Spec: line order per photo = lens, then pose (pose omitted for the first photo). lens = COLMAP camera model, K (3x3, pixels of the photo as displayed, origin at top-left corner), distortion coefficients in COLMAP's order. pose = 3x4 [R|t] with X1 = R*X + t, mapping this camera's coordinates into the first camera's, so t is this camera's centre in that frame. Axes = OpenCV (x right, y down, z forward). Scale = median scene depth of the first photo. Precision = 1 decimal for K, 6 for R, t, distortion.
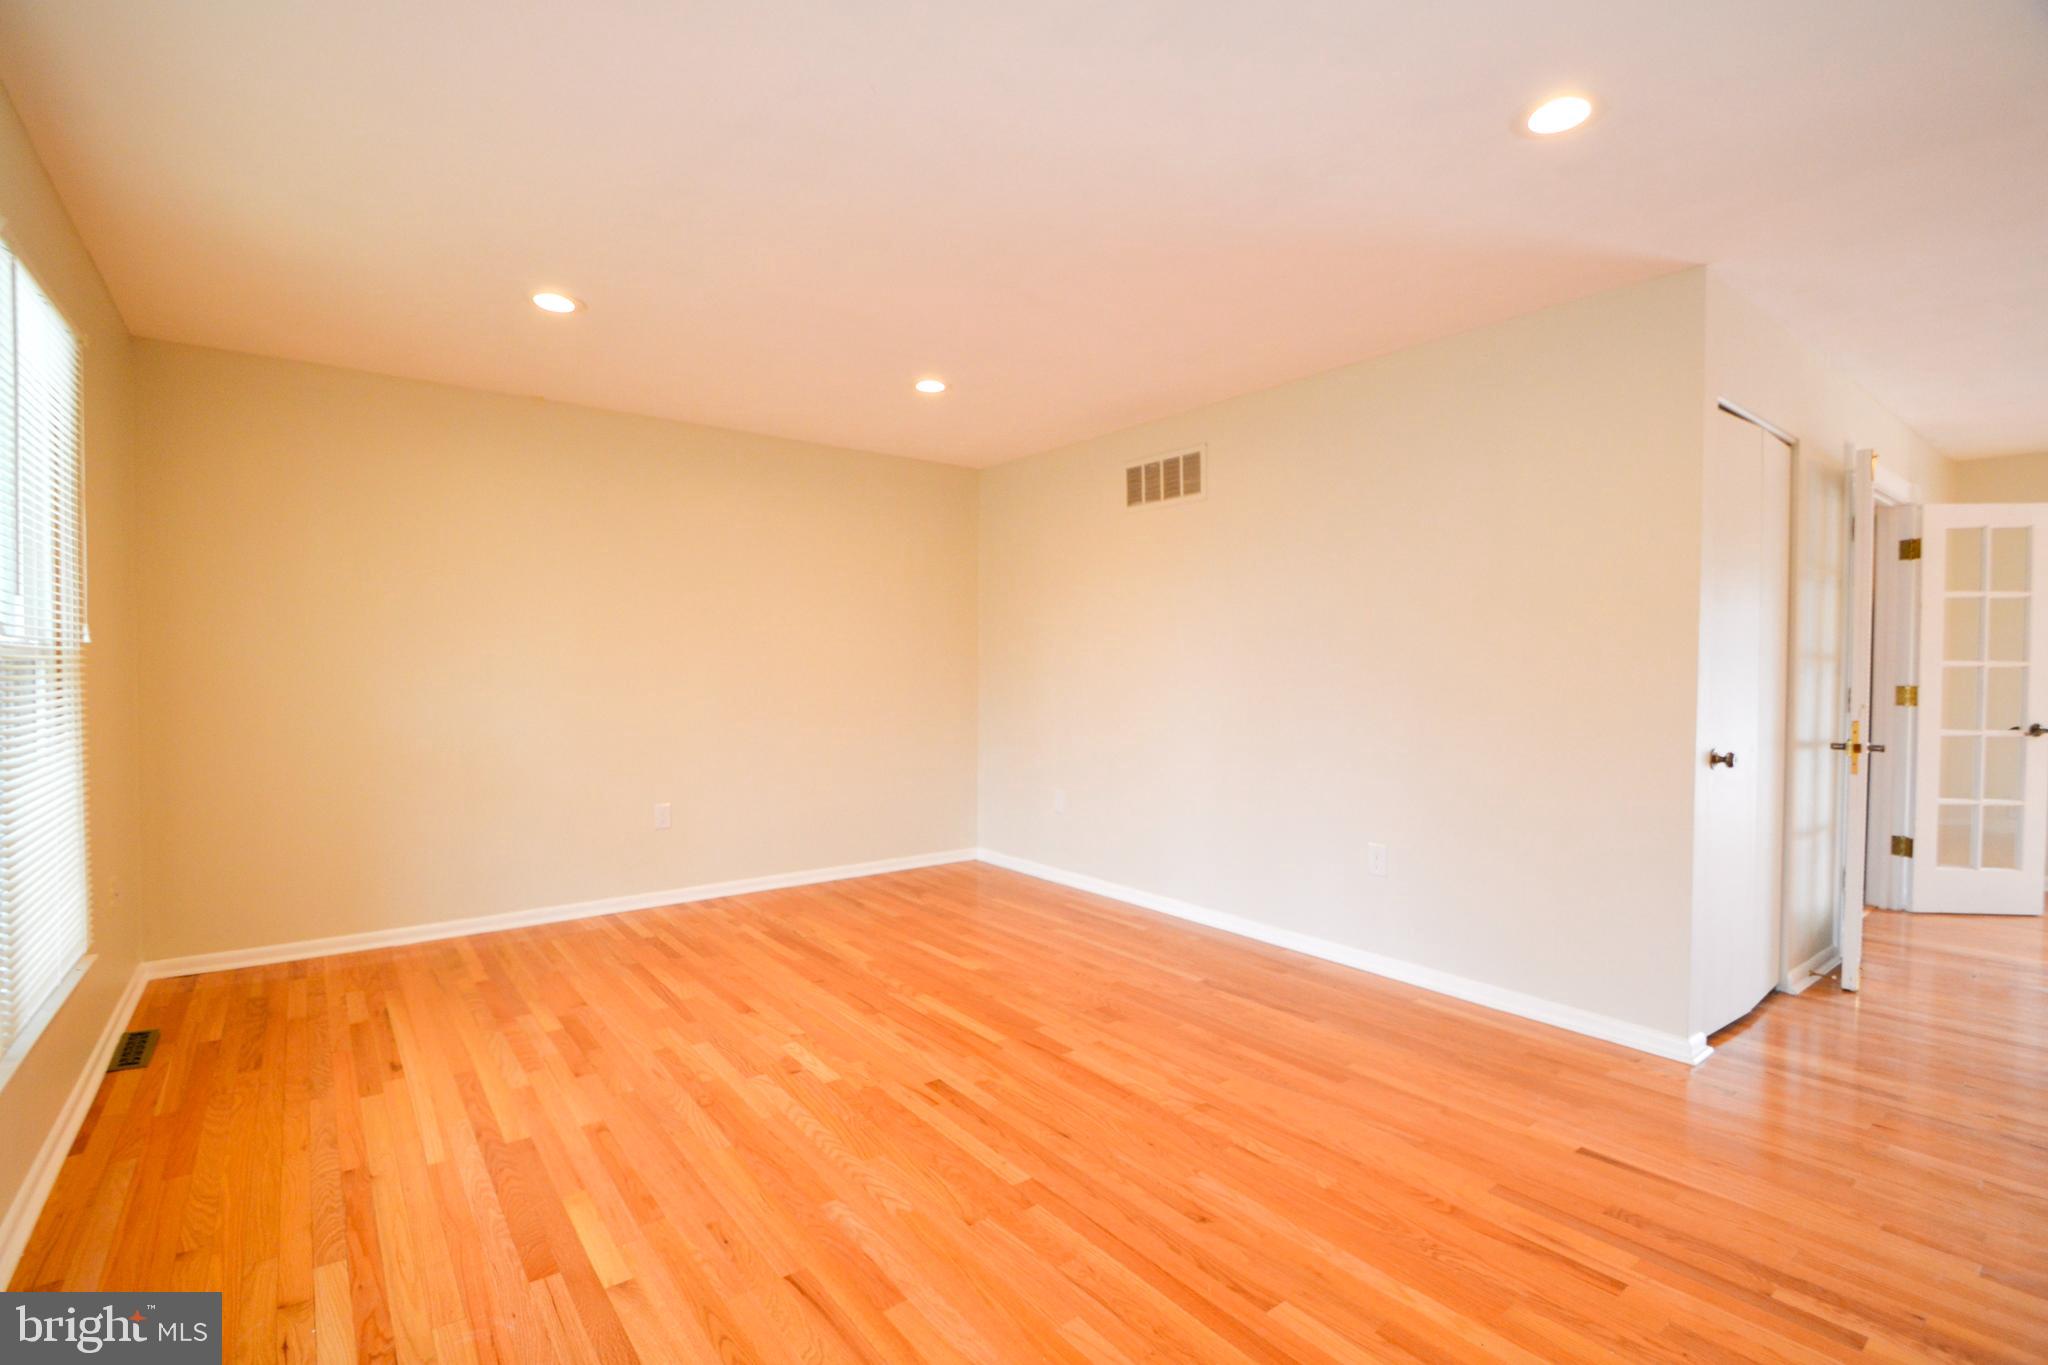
lens RADIAL K [[923.6, 0, 1007.9], [0, 923.6, 677.5], [0, 0, 1]] dist [-0.005493, -0.002050]
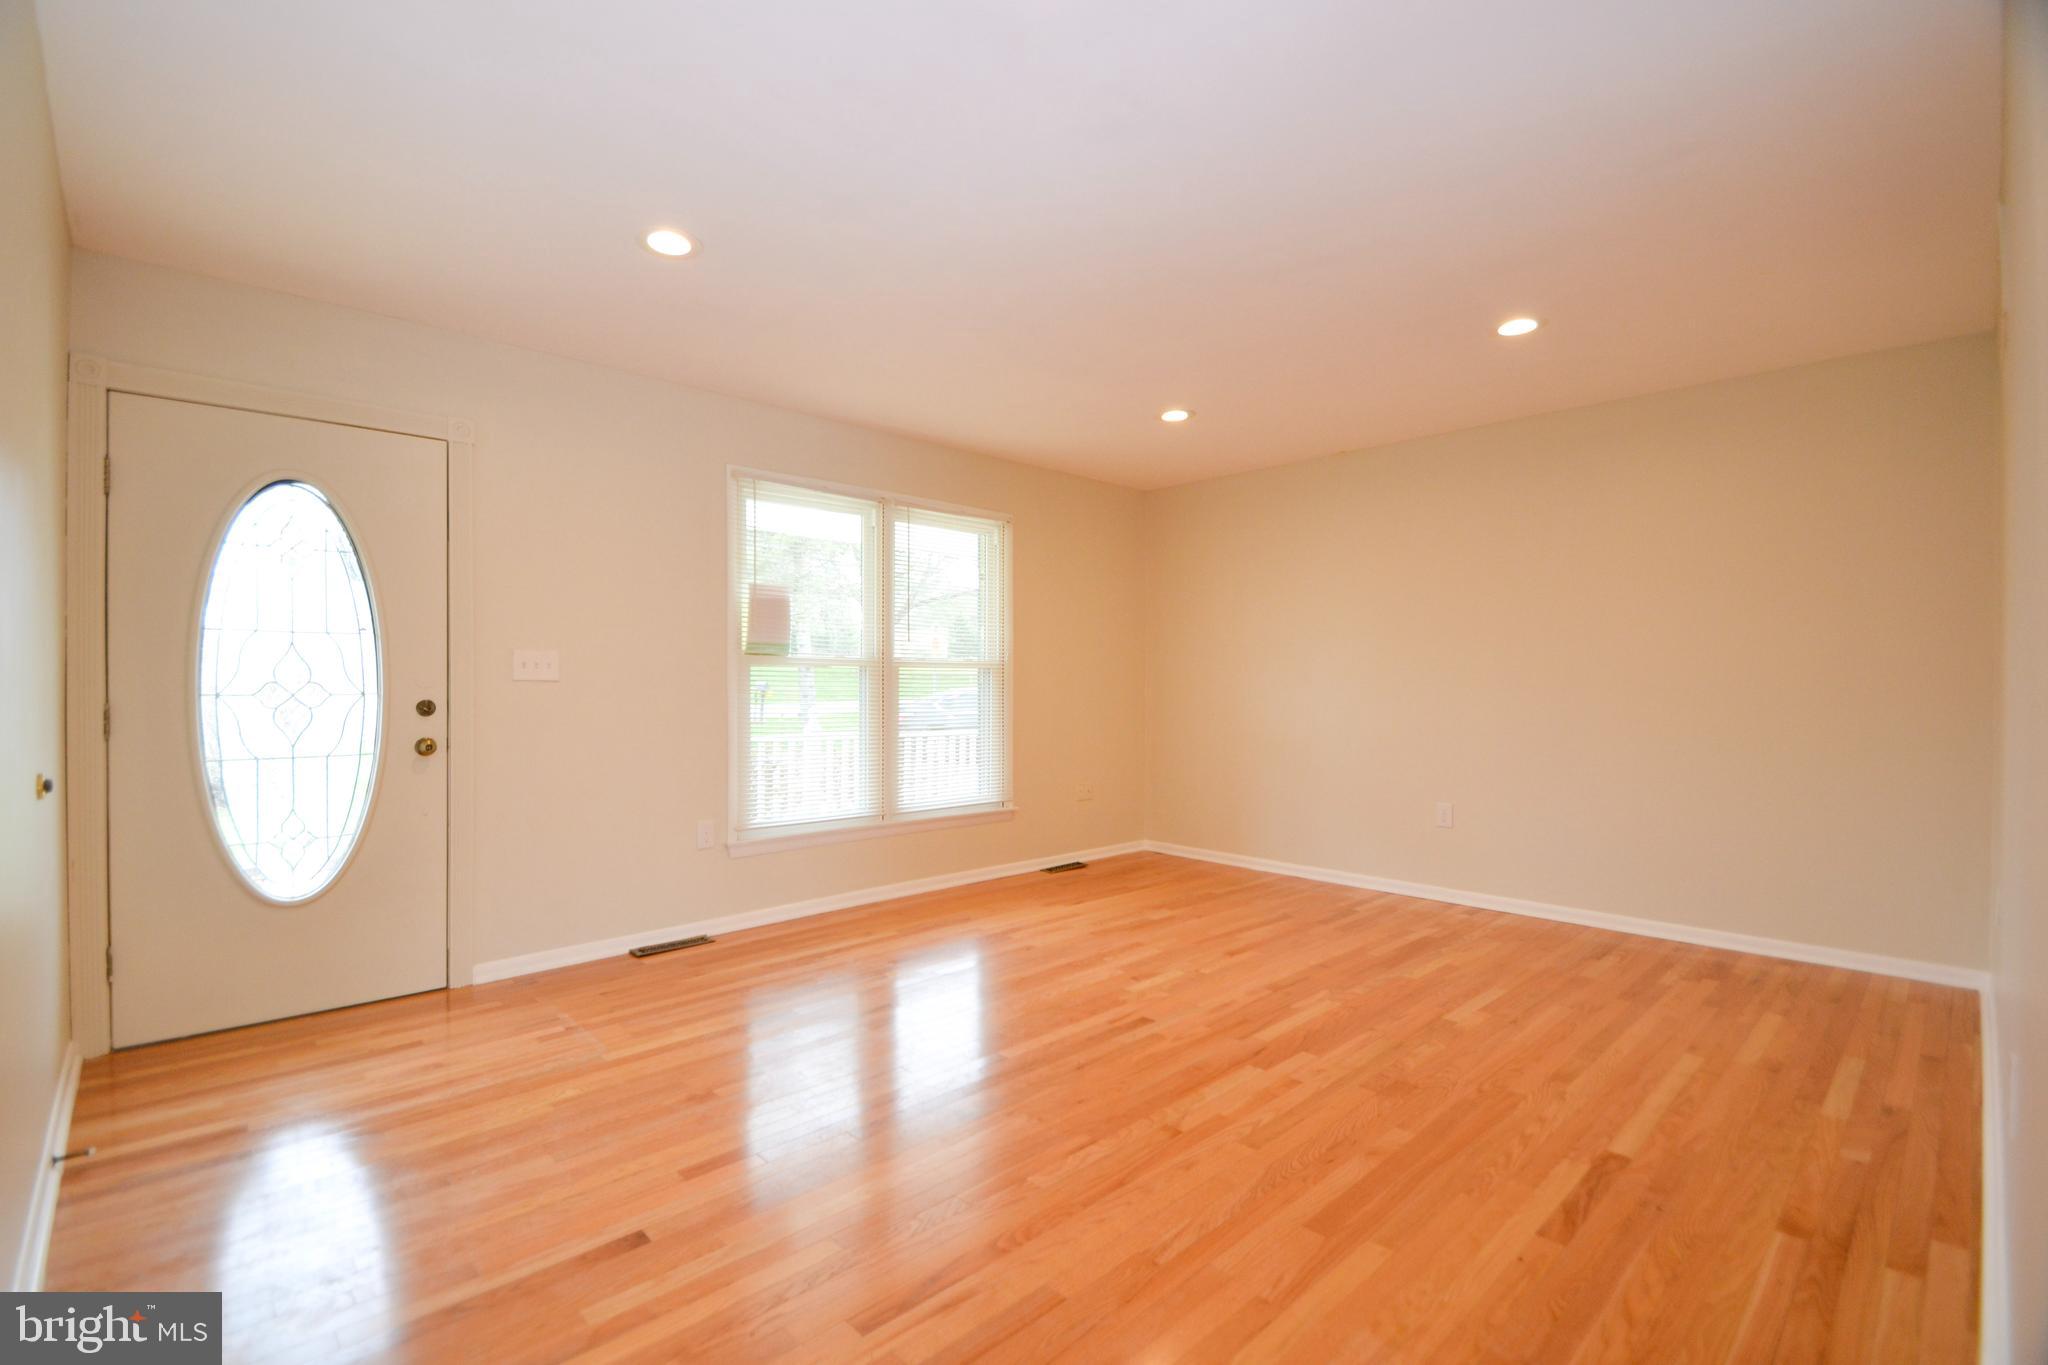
lens RADIAL K [[923.6, 0, 1017.9], [0, 923.6, 685.8], [0, 0, 1]] dist [-0.005493, -0.002050]
pose [[0.115229, 0.001256, -0.993338, 0.907200], [-0.011395, 0.999935, -0.000058, 0.012727], [0.993274, 0.011326, 0.115236, 0.589666]]
